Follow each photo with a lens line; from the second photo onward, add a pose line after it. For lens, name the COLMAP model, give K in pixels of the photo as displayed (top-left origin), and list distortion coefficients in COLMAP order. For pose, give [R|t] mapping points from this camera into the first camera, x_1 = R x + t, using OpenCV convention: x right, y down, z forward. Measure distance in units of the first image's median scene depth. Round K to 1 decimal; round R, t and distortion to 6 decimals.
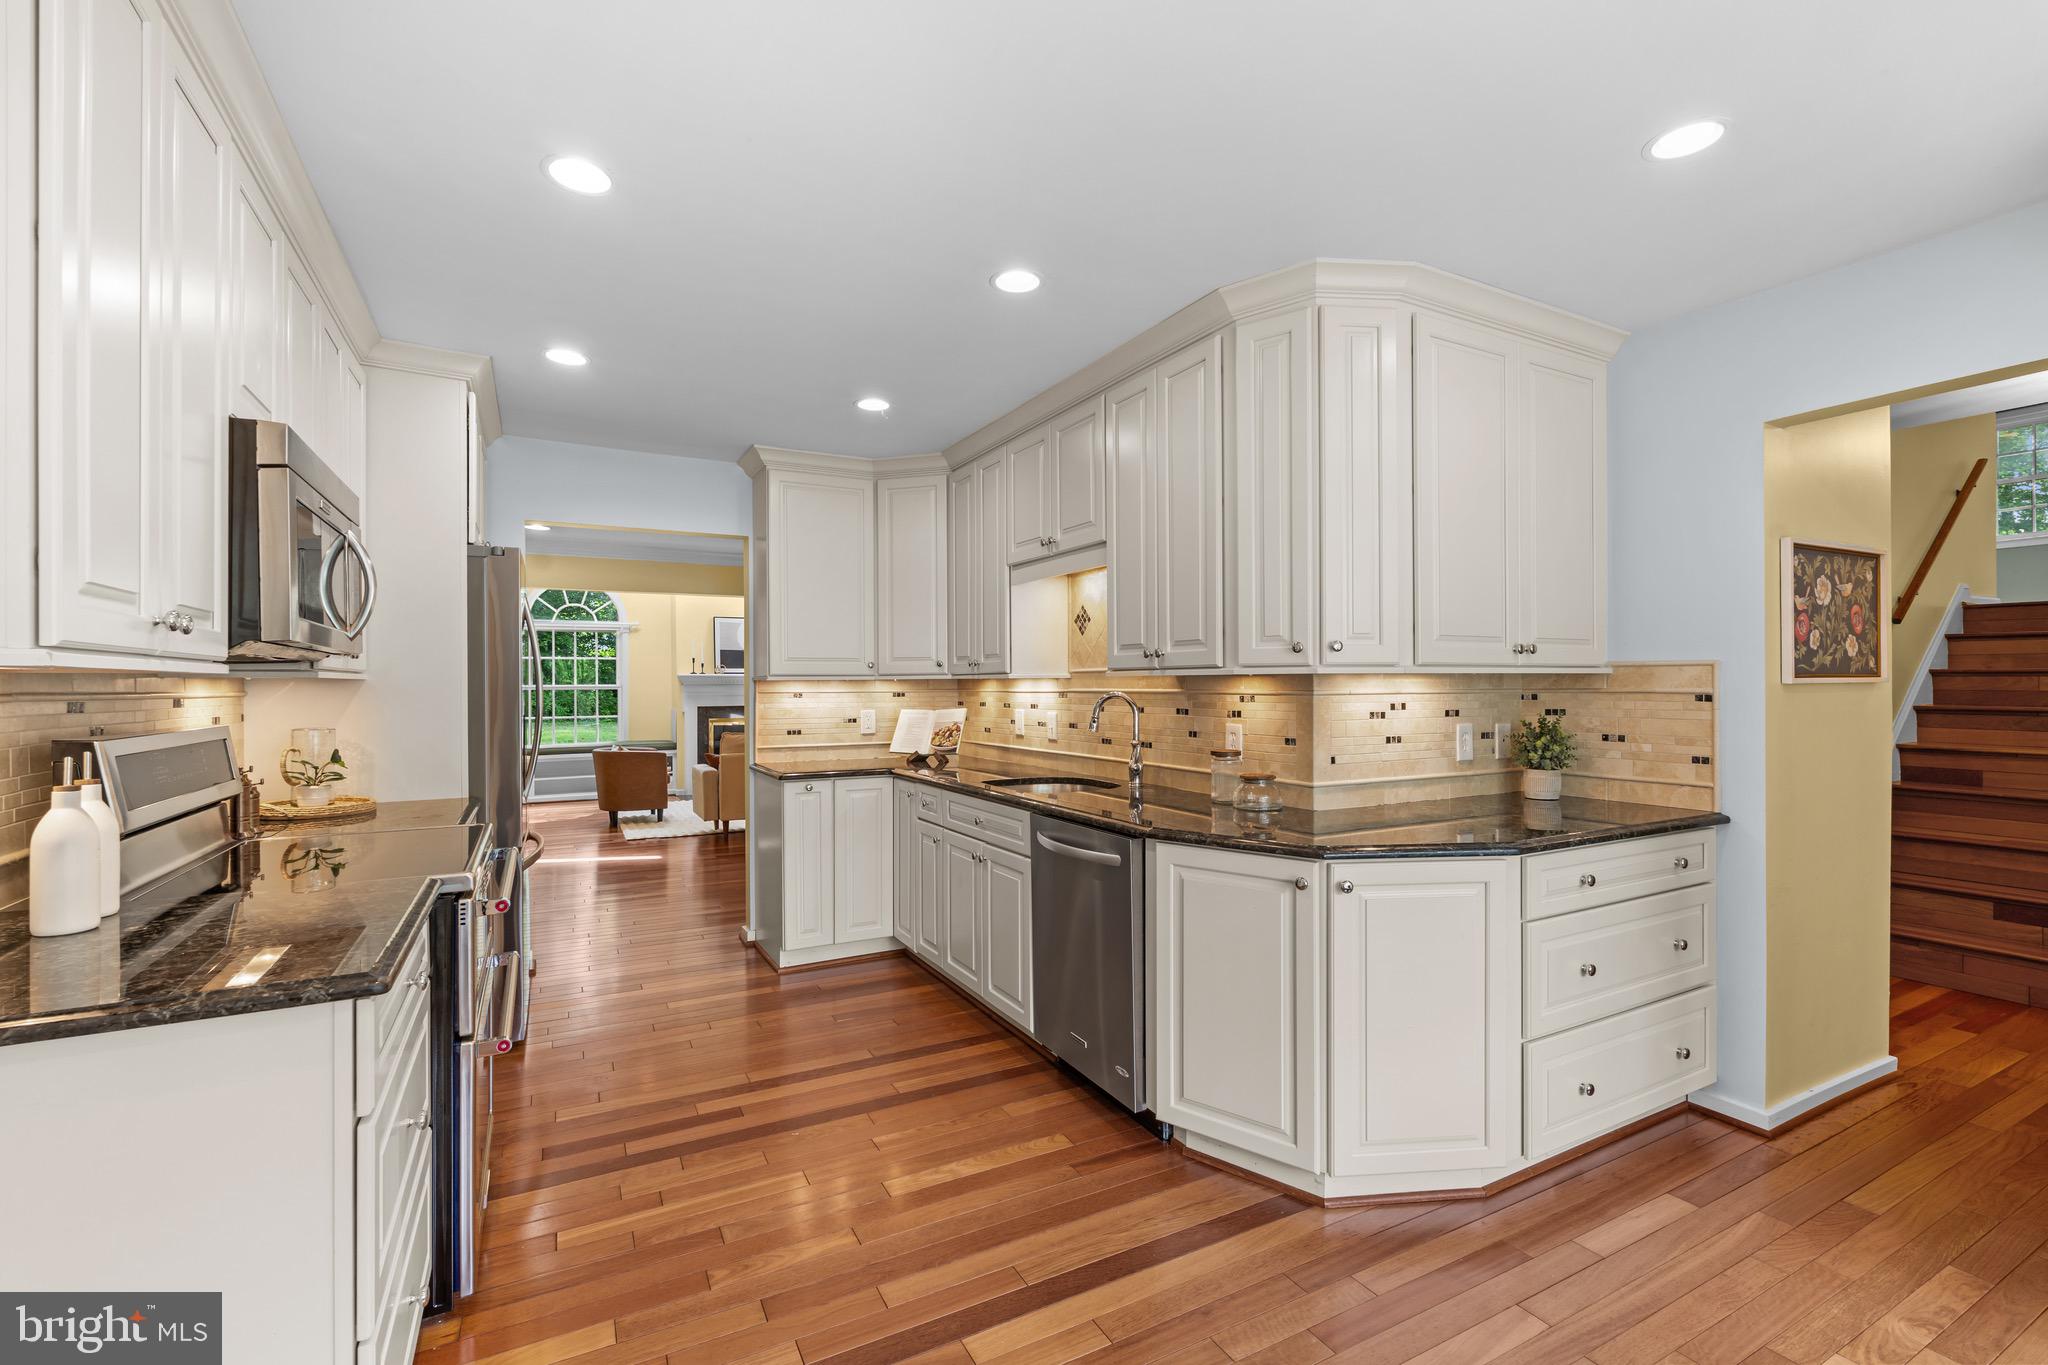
lens RADIAL K [[894.9, 0, 1024.0], [0, 894.9, 682.5], [0, 0, 1]] dist [-0.005308, 0.000242]
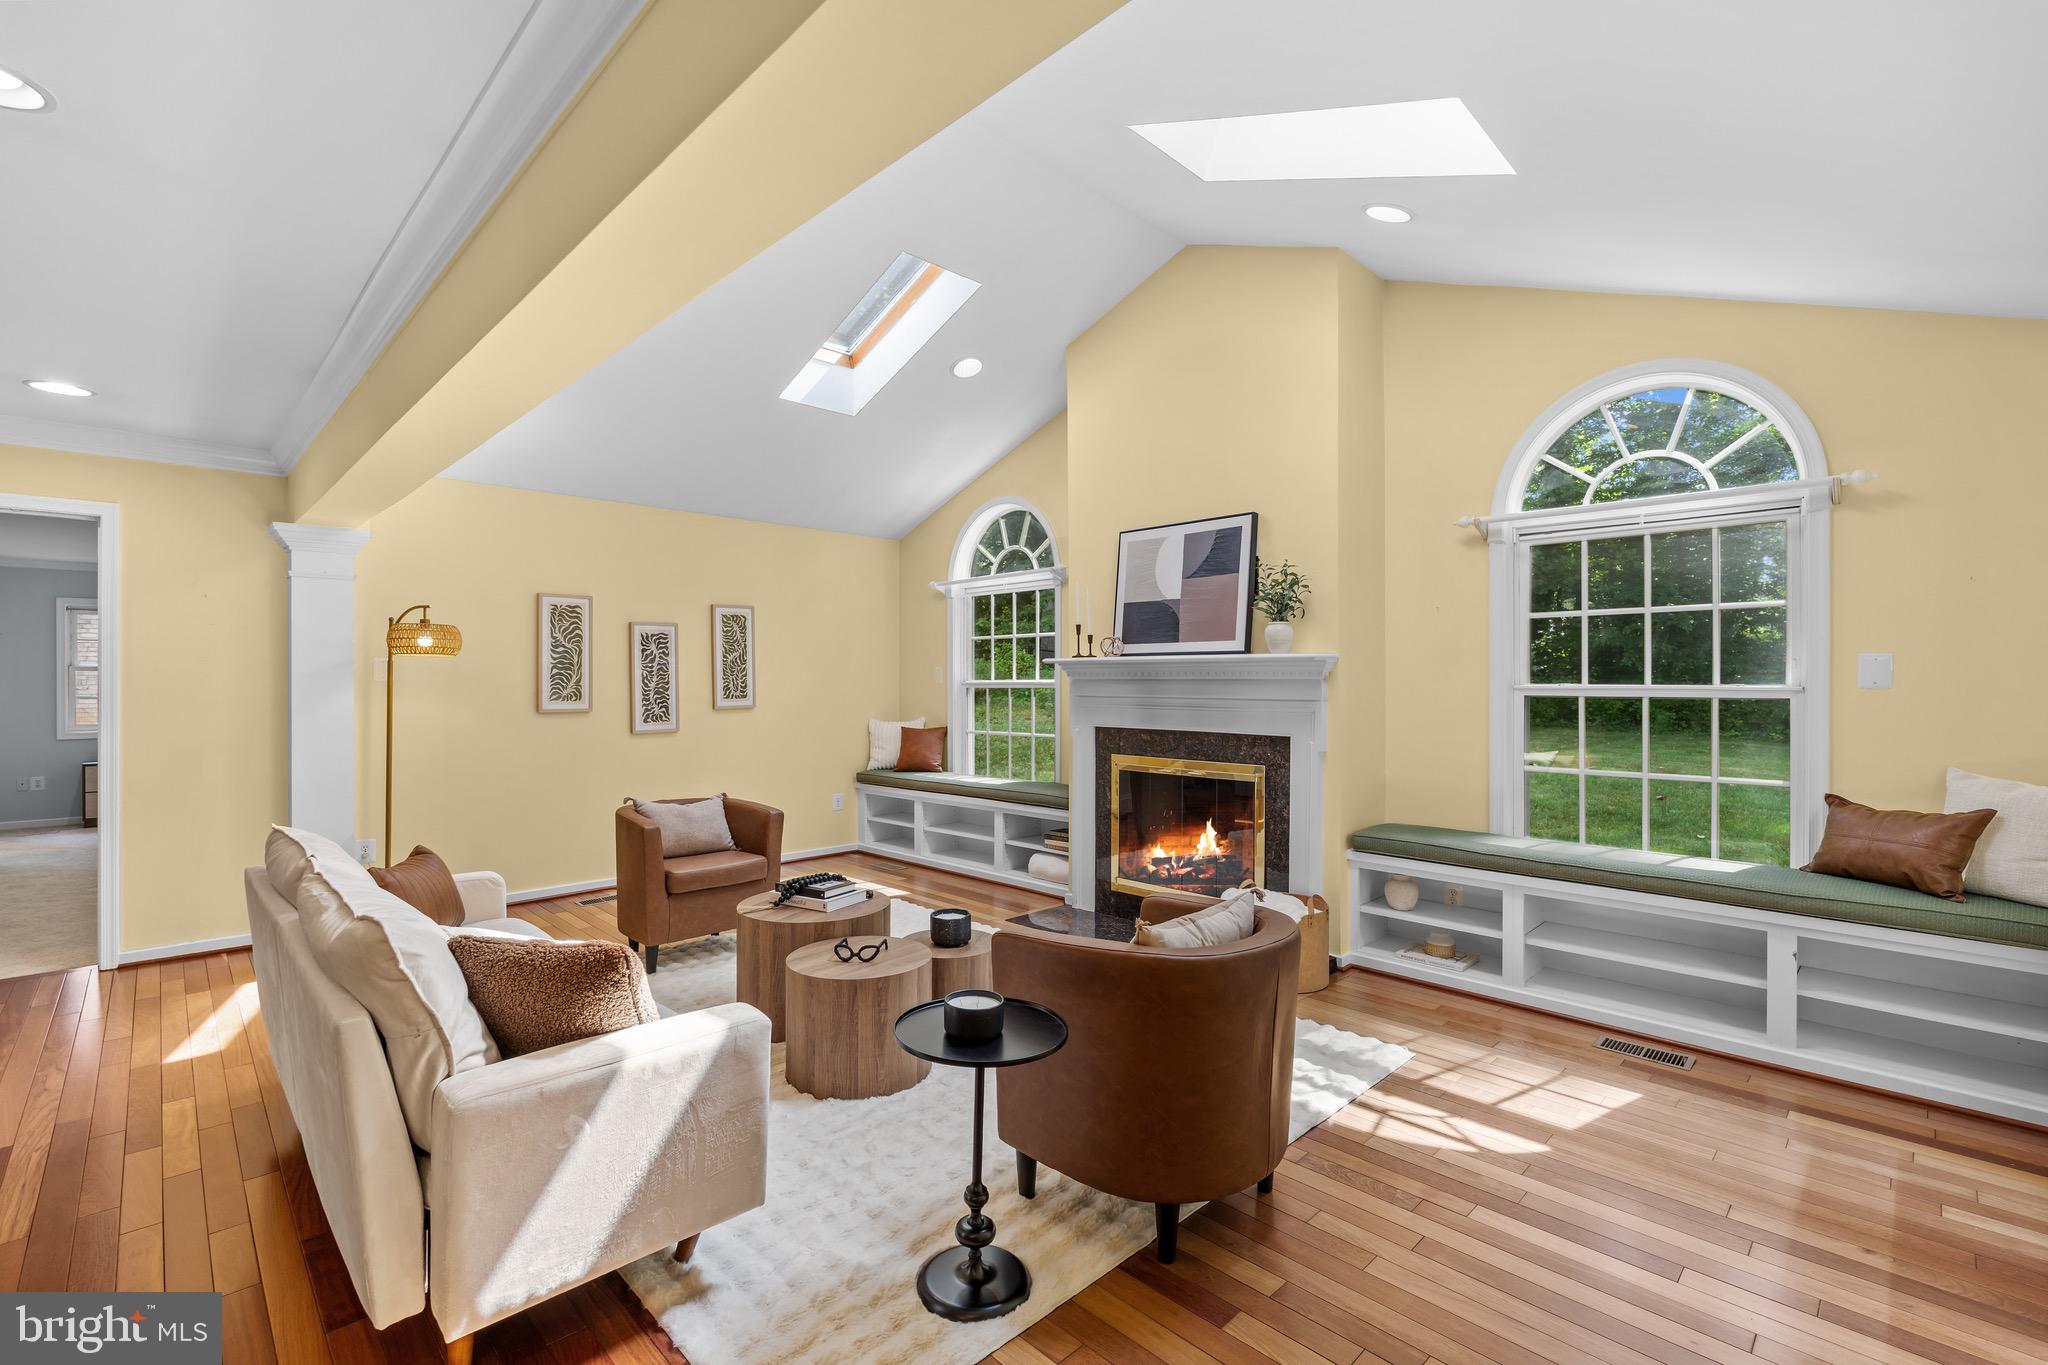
lens RADIAL K [[894.9, 0, 1024.0], [0, 894.9, 682.5], [0, 0, 1]] dist [-0.005308, 0.000242]
pose [[0.283517, 0.005531, -0.958951, 0.258533], [0.002694, 0.999975, 0.006564, 0.000872], [0.958963, -0.004444, 0.283495, 2.722502]]
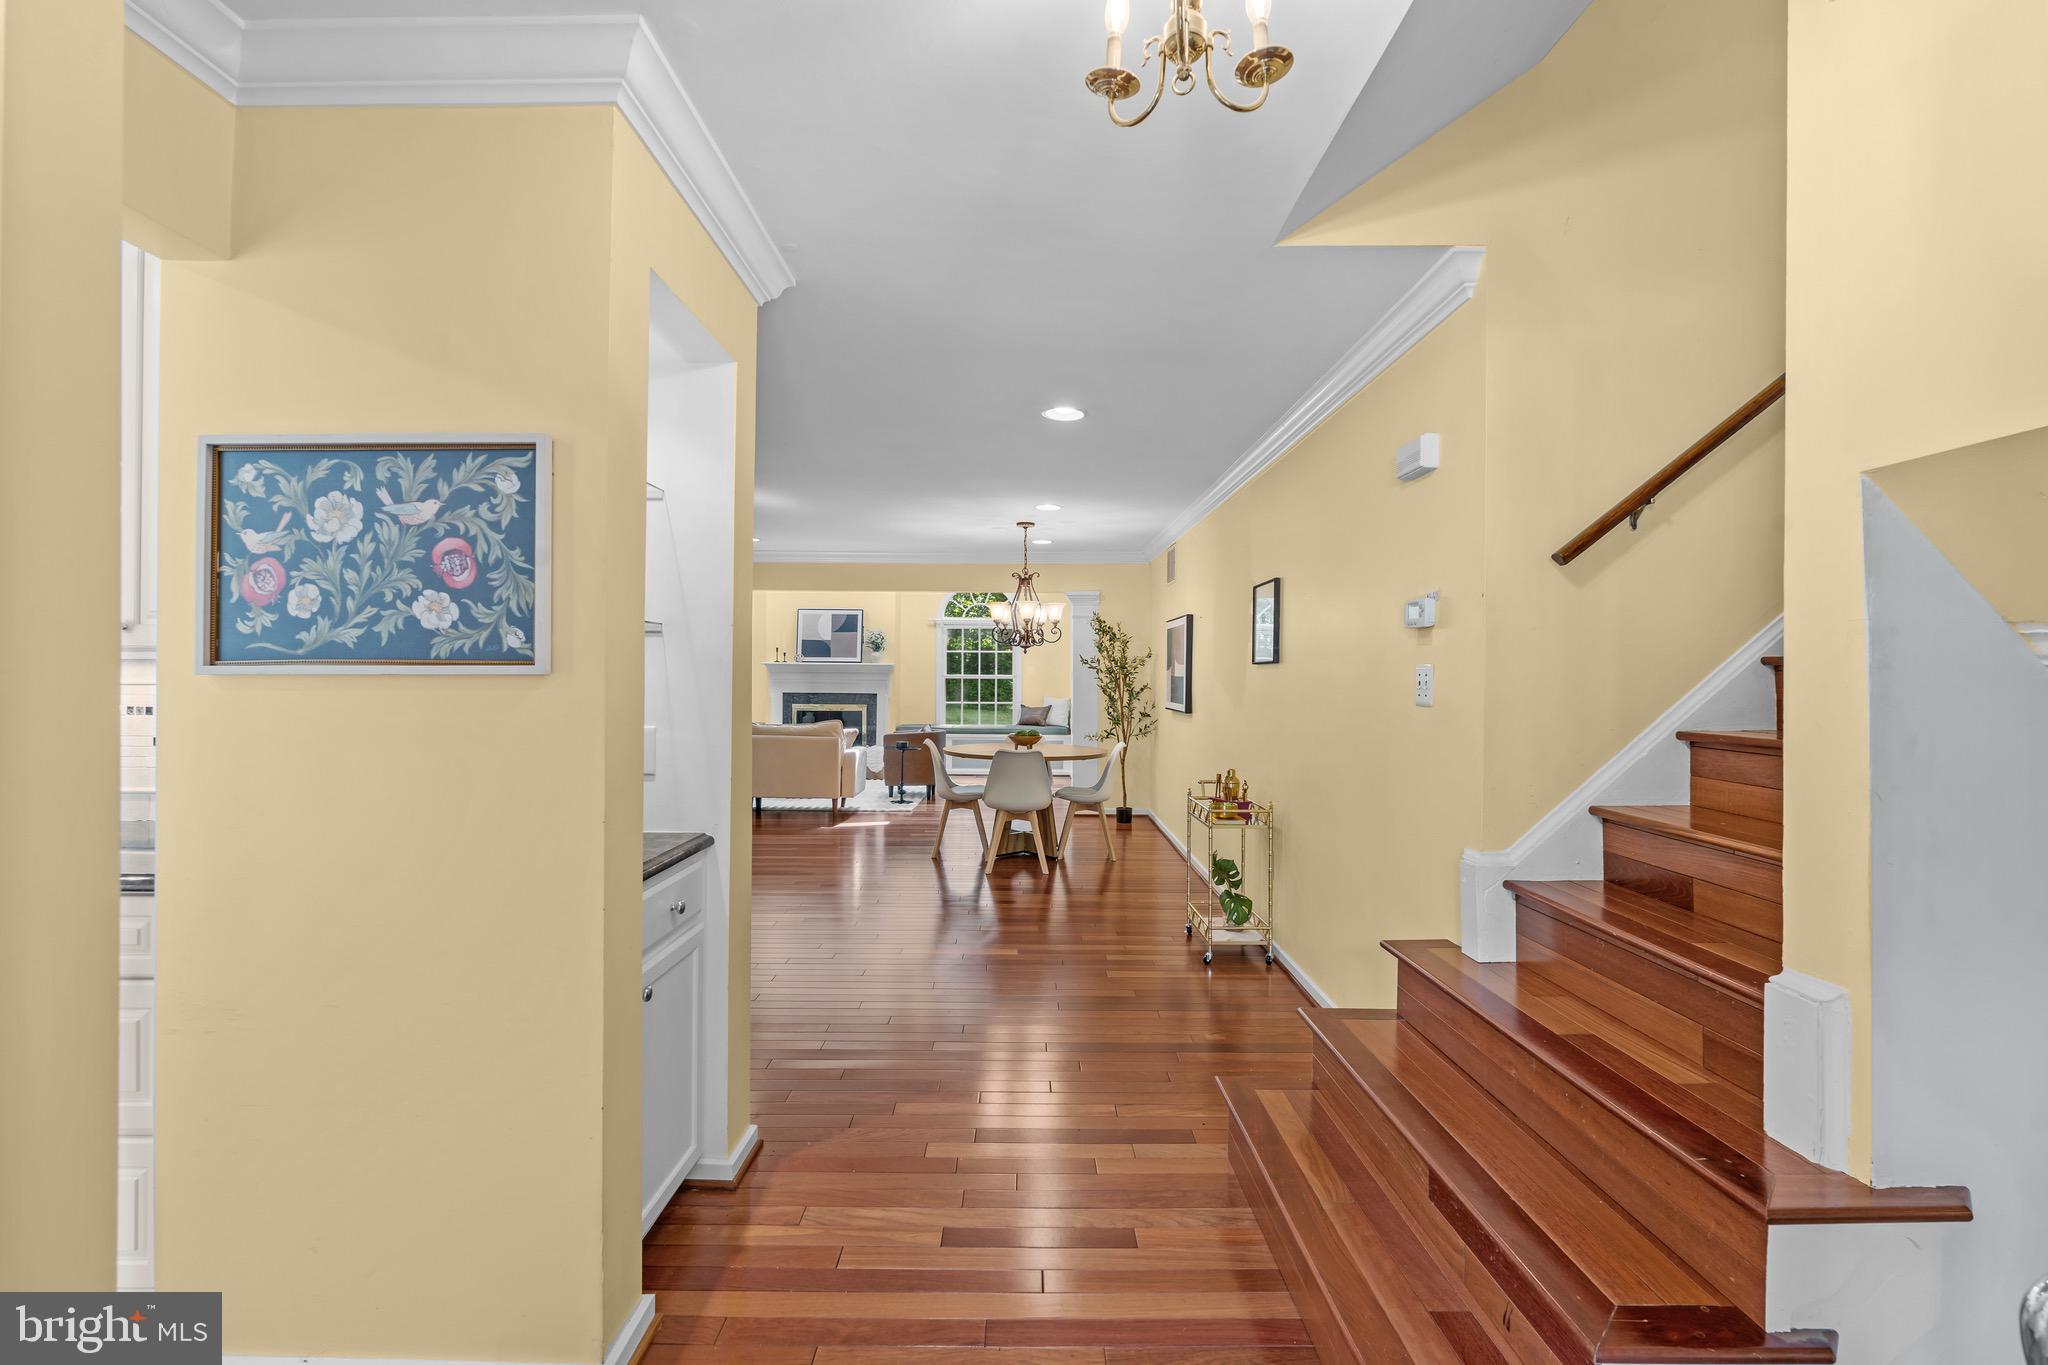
lens RADIAL K [[903.3, 0, 1027.3], [0, 903.3, 667.8], [0, 0, 1]] dist [-0.002638, -0.000194]
pose [[0.884540, 0.005191, -0.466436, 1.322735], [-0.007744, 0.999964, -0.003556, -0.004256], [0.466401, 0.006757, 0.884548, 0.573092]]
